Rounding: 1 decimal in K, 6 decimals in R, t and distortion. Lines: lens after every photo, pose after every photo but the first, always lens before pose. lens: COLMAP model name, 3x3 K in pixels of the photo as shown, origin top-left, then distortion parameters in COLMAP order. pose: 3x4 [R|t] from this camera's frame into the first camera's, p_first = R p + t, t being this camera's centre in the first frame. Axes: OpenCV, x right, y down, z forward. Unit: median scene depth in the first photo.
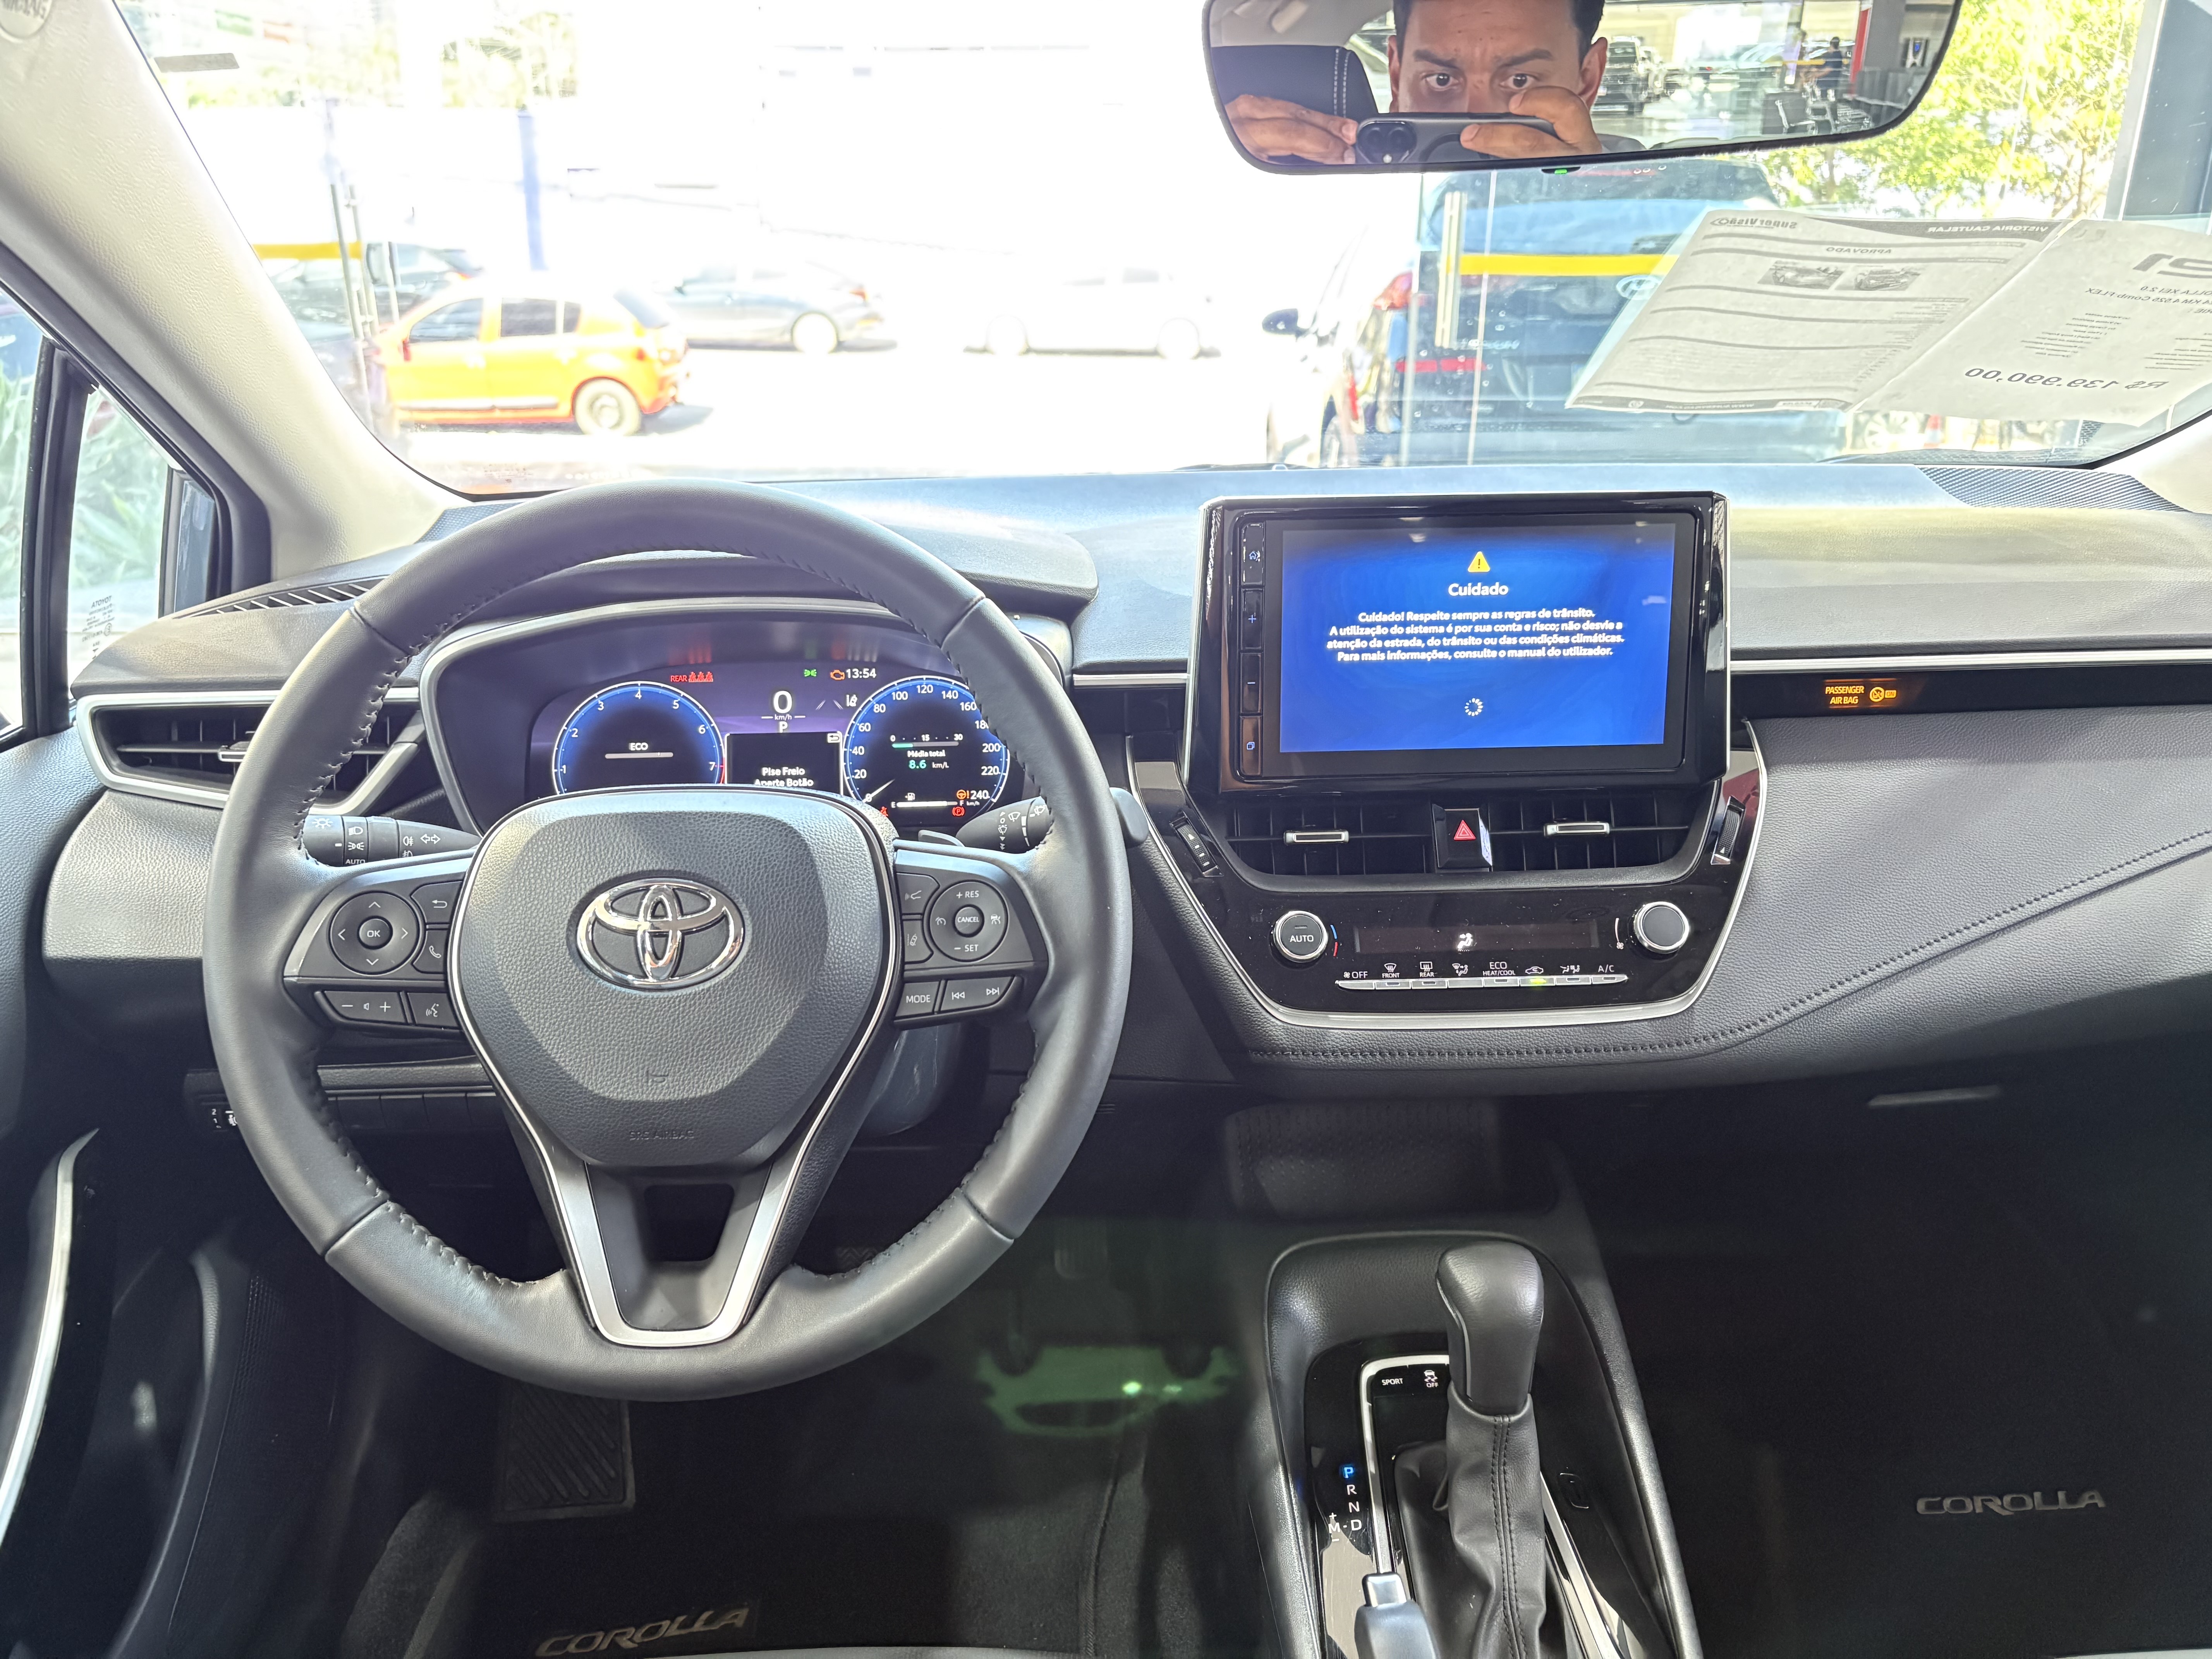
lens RADIAL K [[1651.7, 0, 1101.0], [0, 1651.7, 818.5], [0, 0, 1]] dist [0.032731, -0.043320]
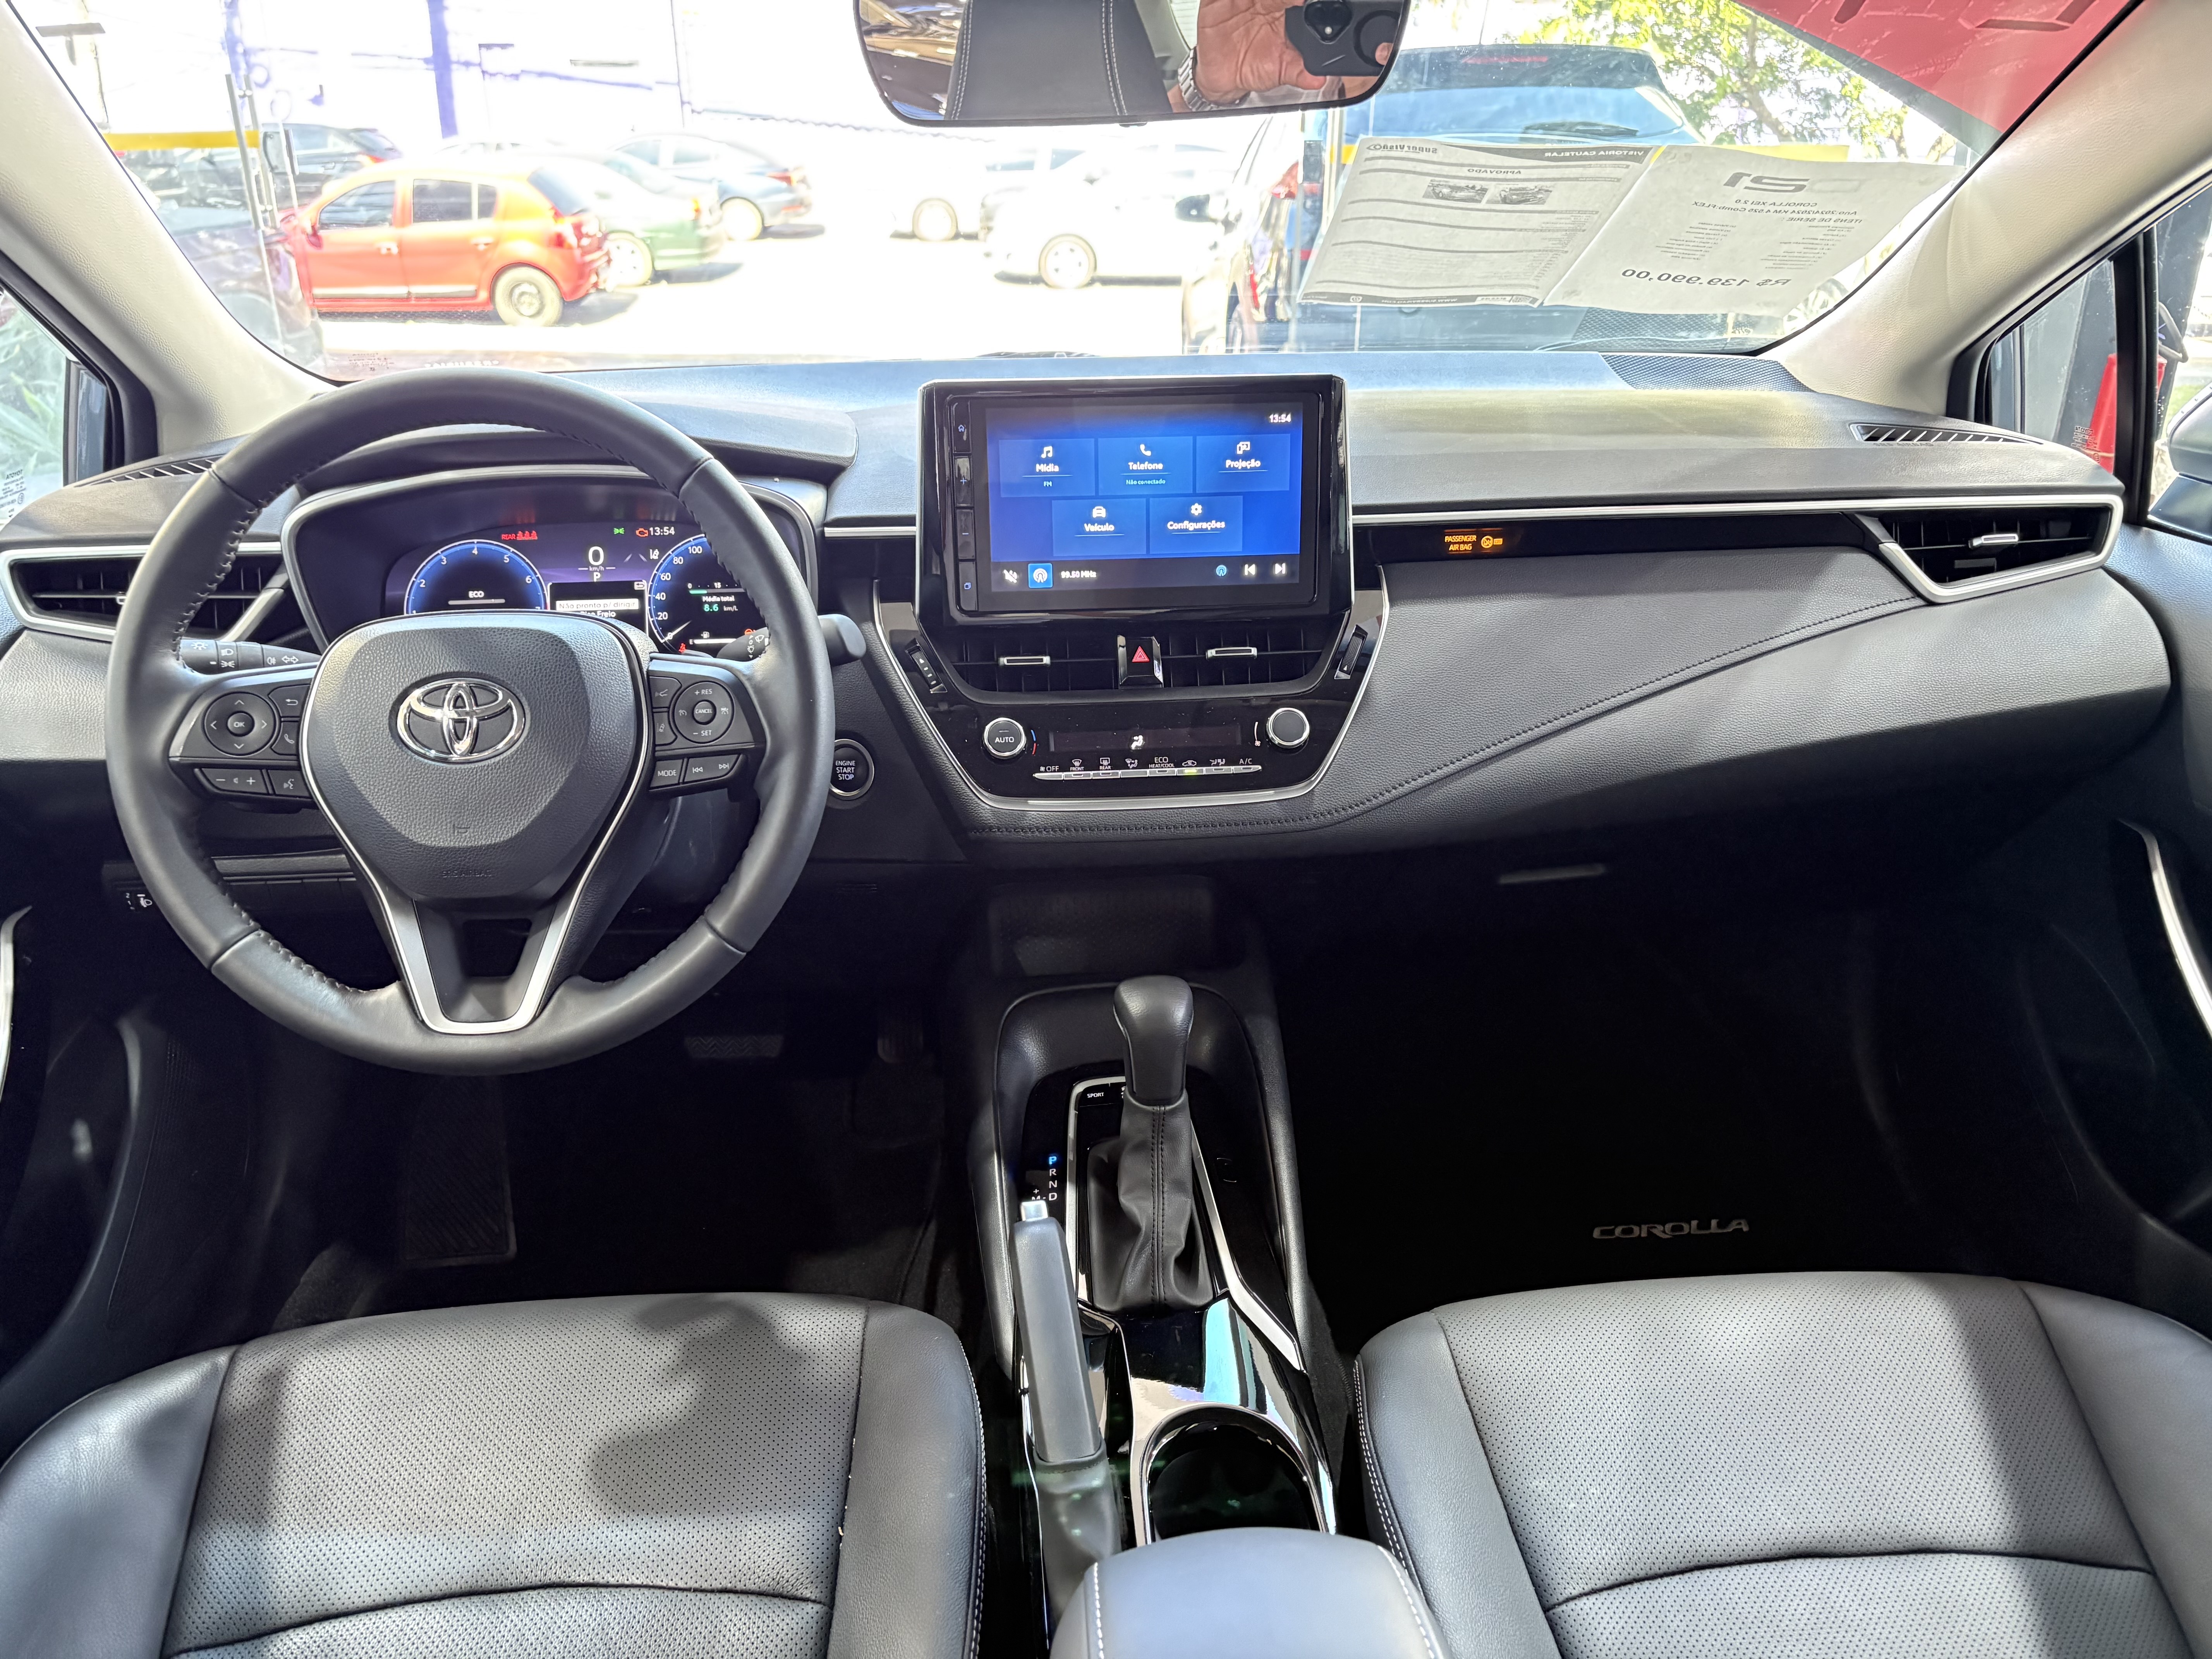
lens RADIAL K [[1651.7, 0, 1099.9], [0, 1651.7, 820.6], [0, 0, 1]] dist [0.032731, -0.043320]
pose [[0.999481, -0.011405, 0.030135, 0.134568], [0.009429, 0.997846, 0.064925, 0.046587], [-0.030811, -0.064607, 0.997435, -0.221176]]
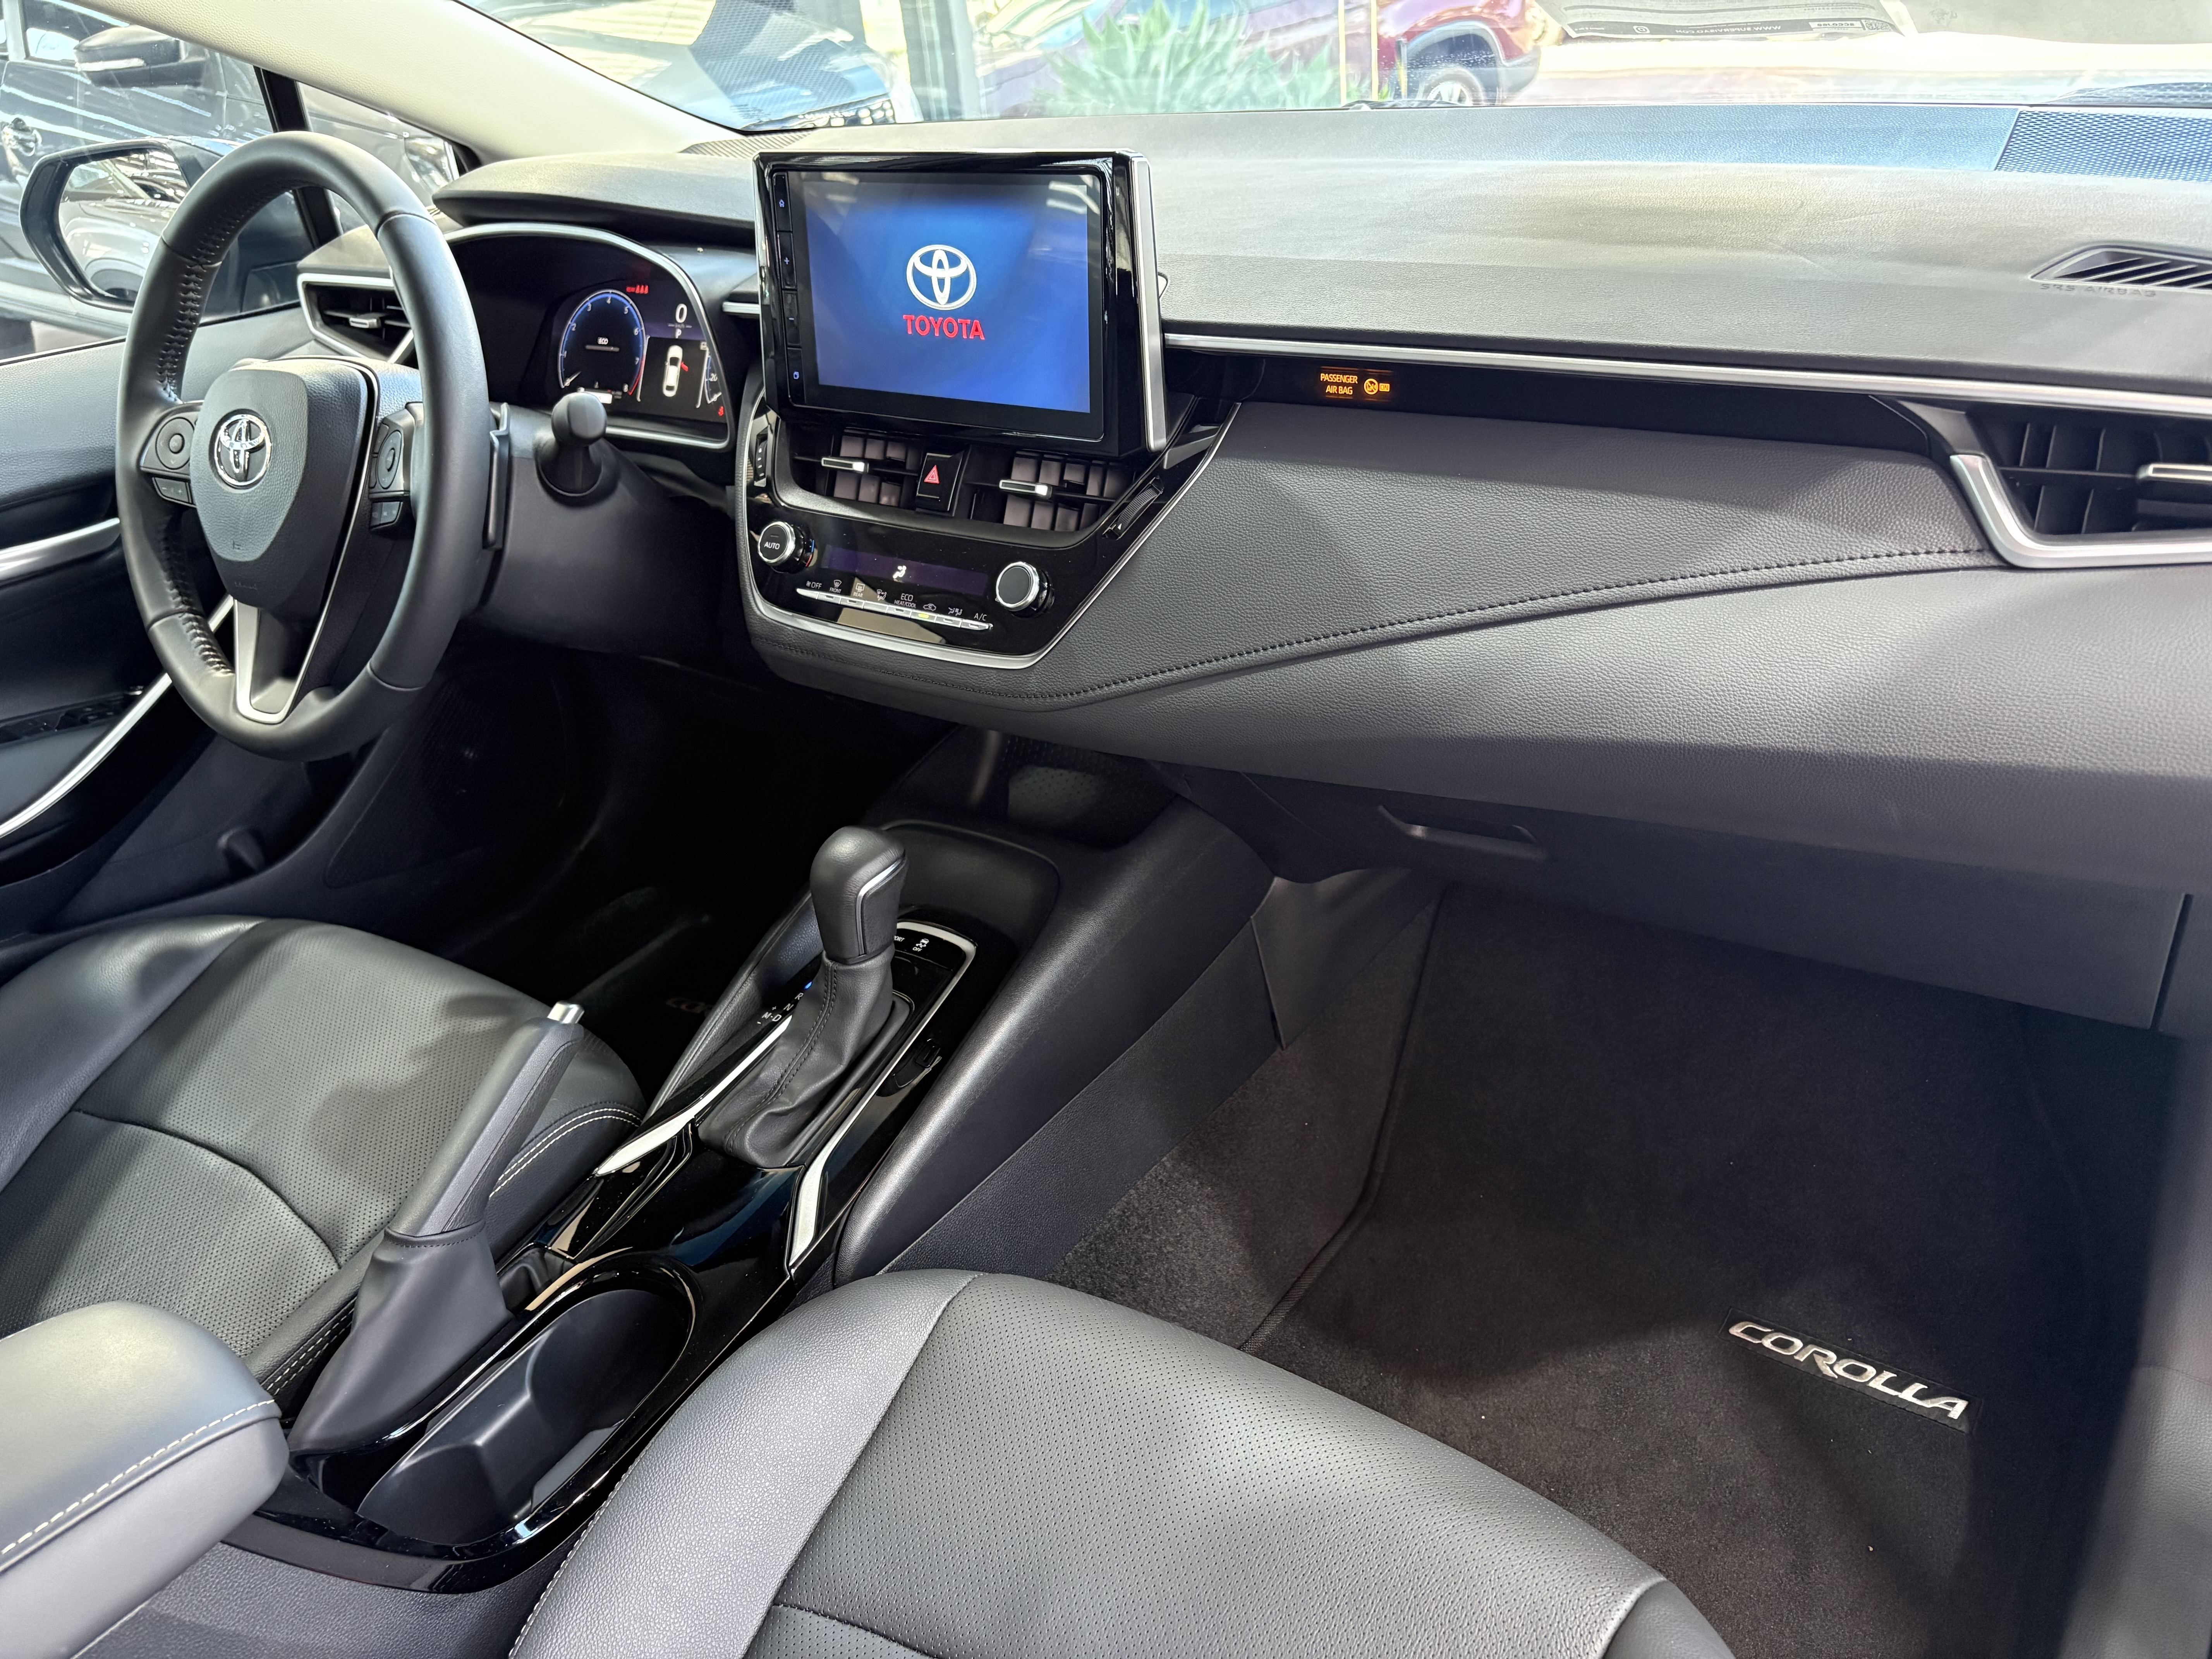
lens RADIAL K [[1651.7, 0, 1177.9], [0, 1651.7, 828.0], [0, 0, 1]] dist [0.032731, -0.043320]
pose [[0.799324, 0.240470, -0.550686, 0.903077], [-0.118559, 0.961533, 0.247787, -0.052211], [0.589088, -0.132773, 0.797086, 0.168709]]
